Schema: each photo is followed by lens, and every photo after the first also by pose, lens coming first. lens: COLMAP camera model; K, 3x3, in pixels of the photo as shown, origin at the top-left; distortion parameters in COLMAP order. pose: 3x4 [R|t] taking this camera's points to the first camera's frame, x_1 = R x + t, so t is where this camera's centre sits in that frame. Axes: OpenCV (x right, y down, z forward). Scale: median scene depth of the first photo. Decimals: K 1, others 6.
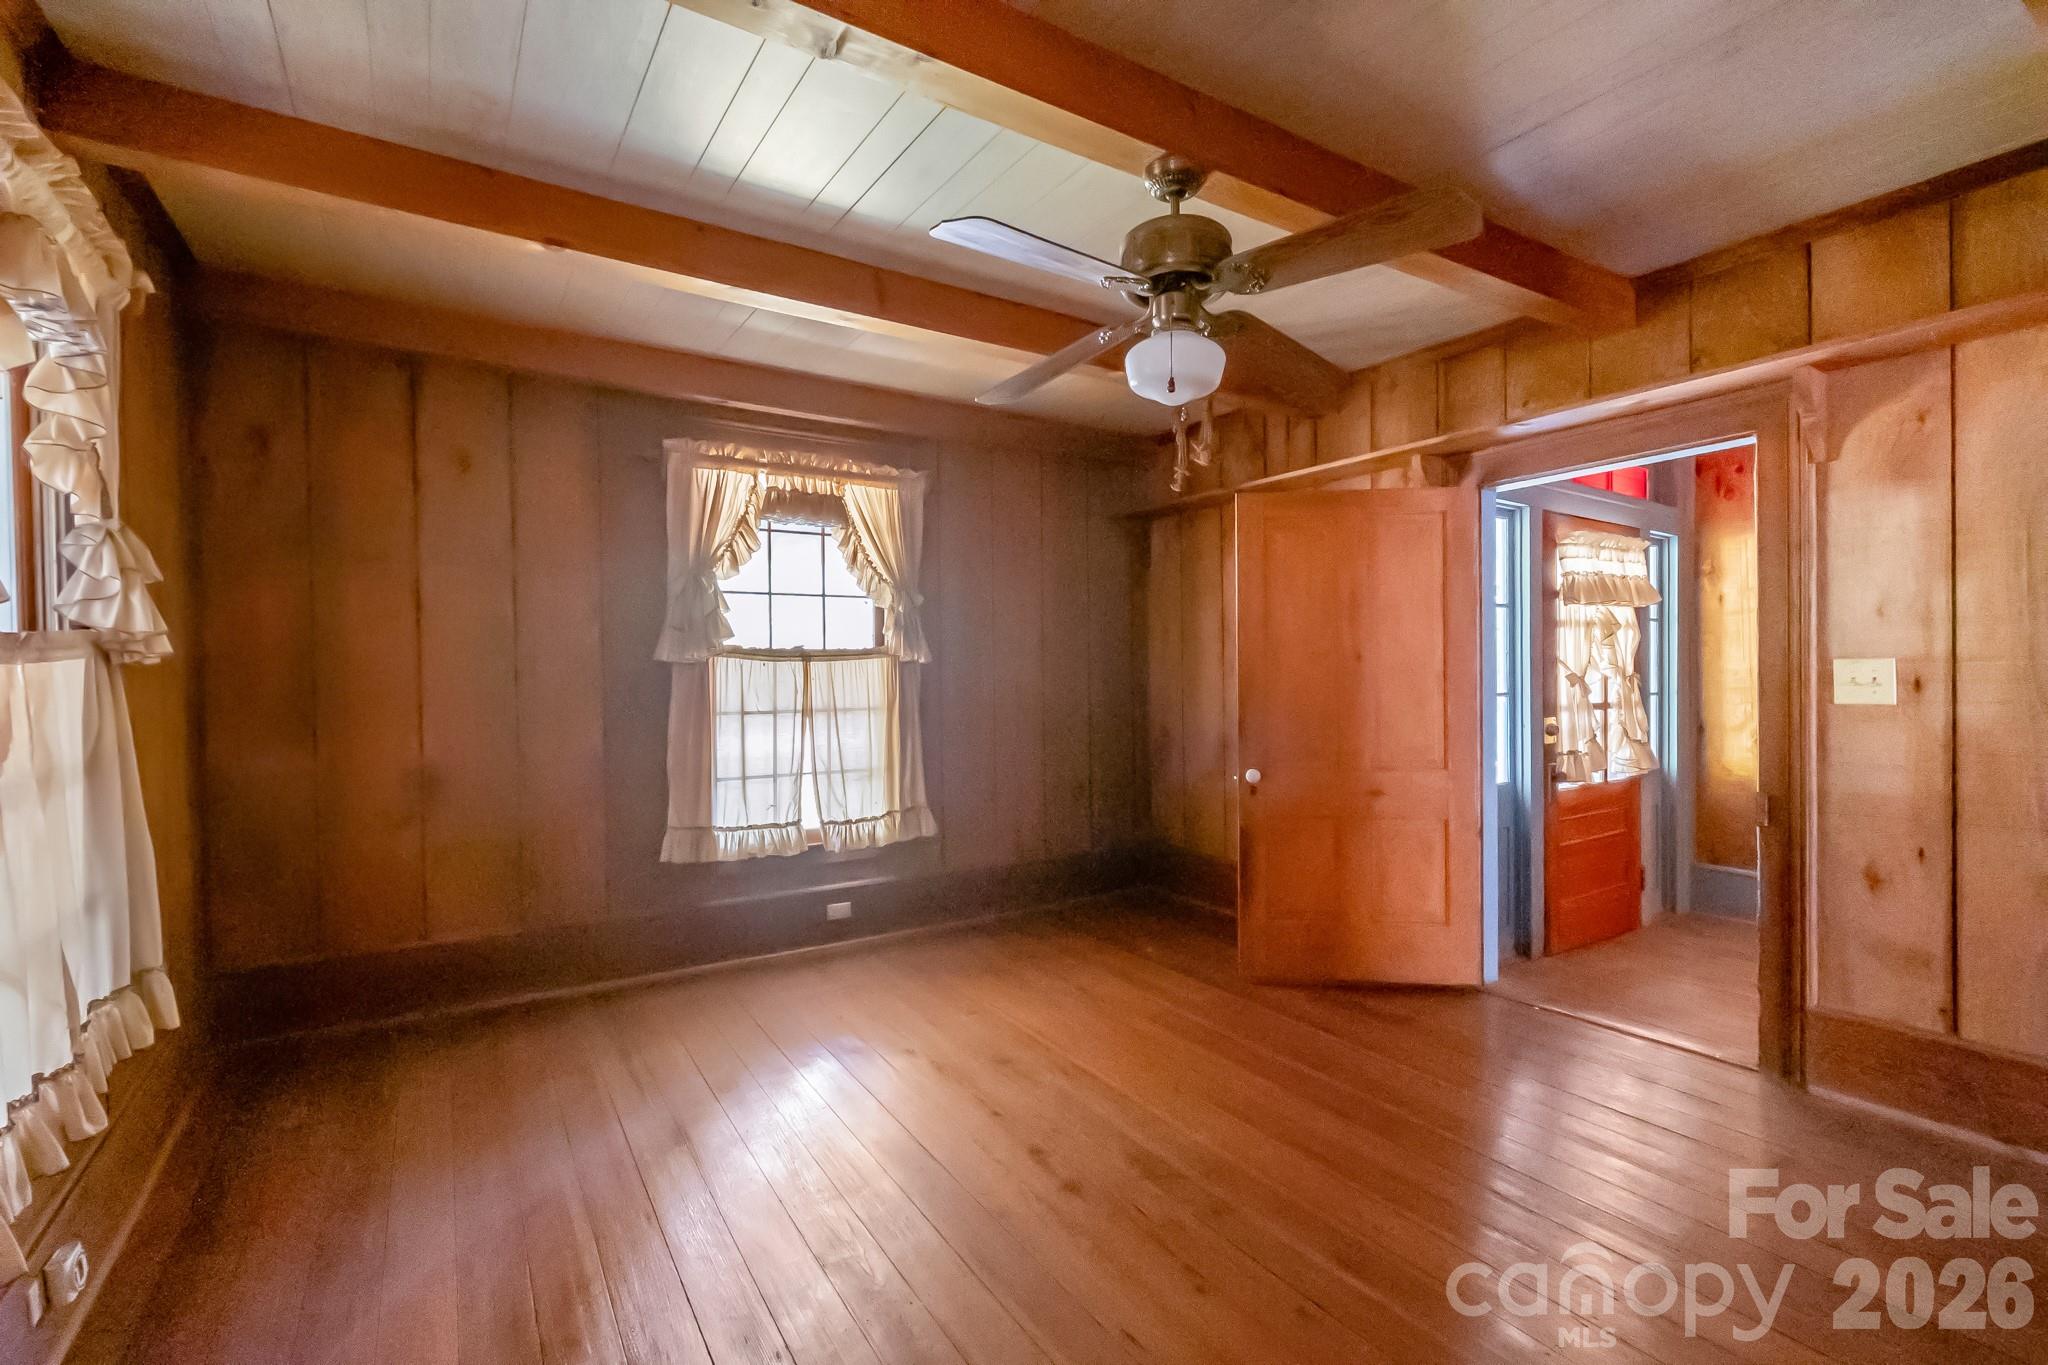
lens RADIAL K [[919.1, 0, 1034.8], [0, 919.1, 686.7], [0, 0, 1]] dist [0.002509, -0.000250]
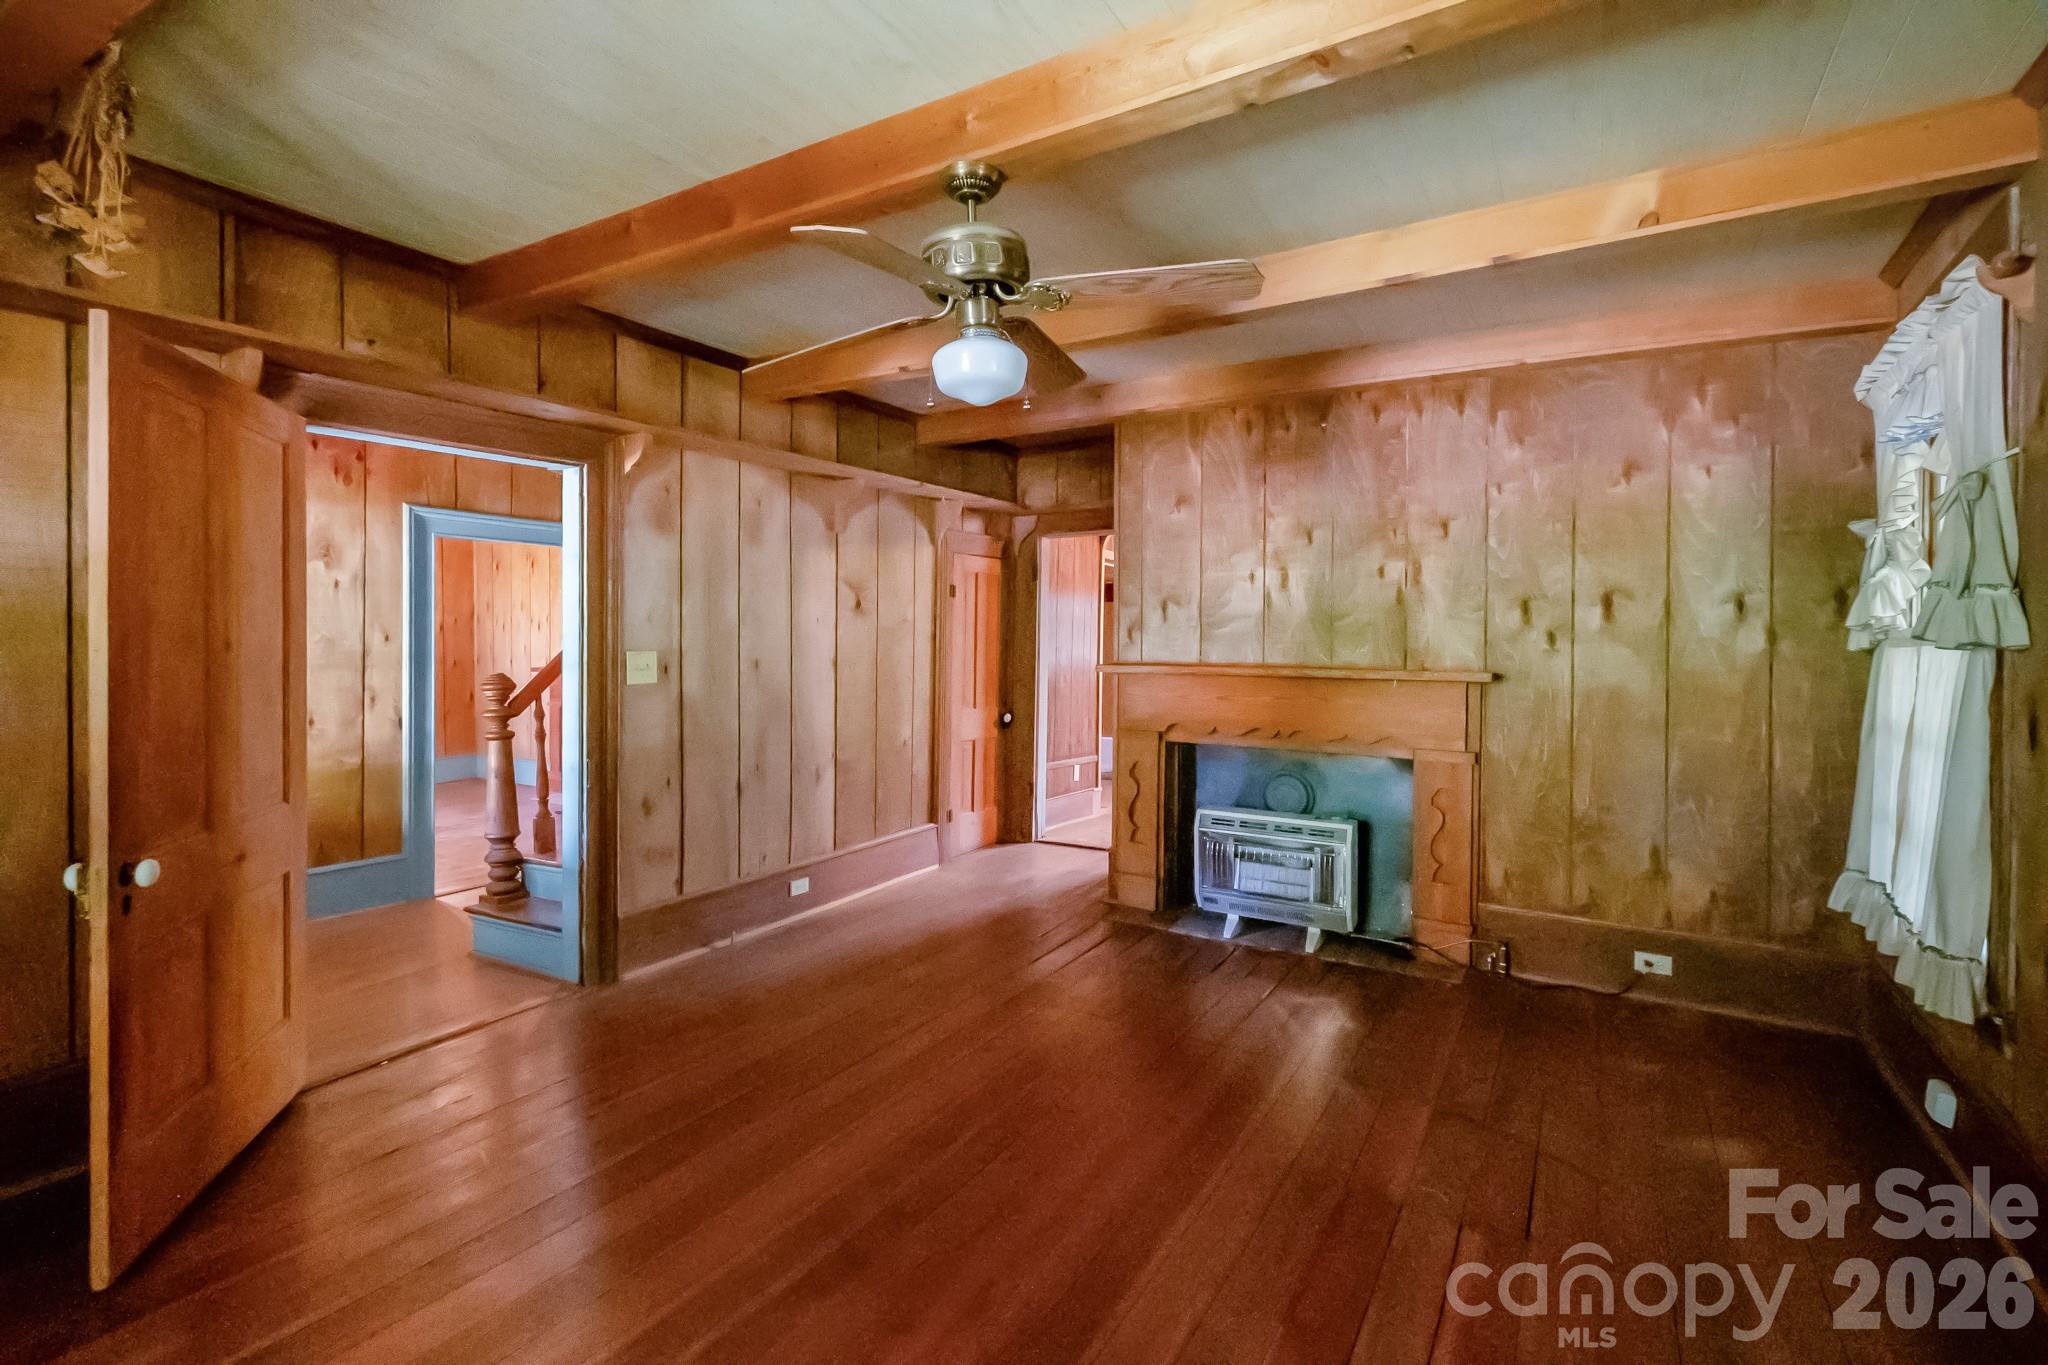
lens RADIAL K [[912.0, 0, 1017.6], [0, 912.0, 684.6], [0, 0, 1]] dist [-0.008570, -0.000479]
pose [[-0.433401, -0.024703, 0.900863, -0.608237], [0.024695, 0.998923, 0.039273, -0.021101], [-0.900863, 0.039268, -0.432324, 1.114924]]
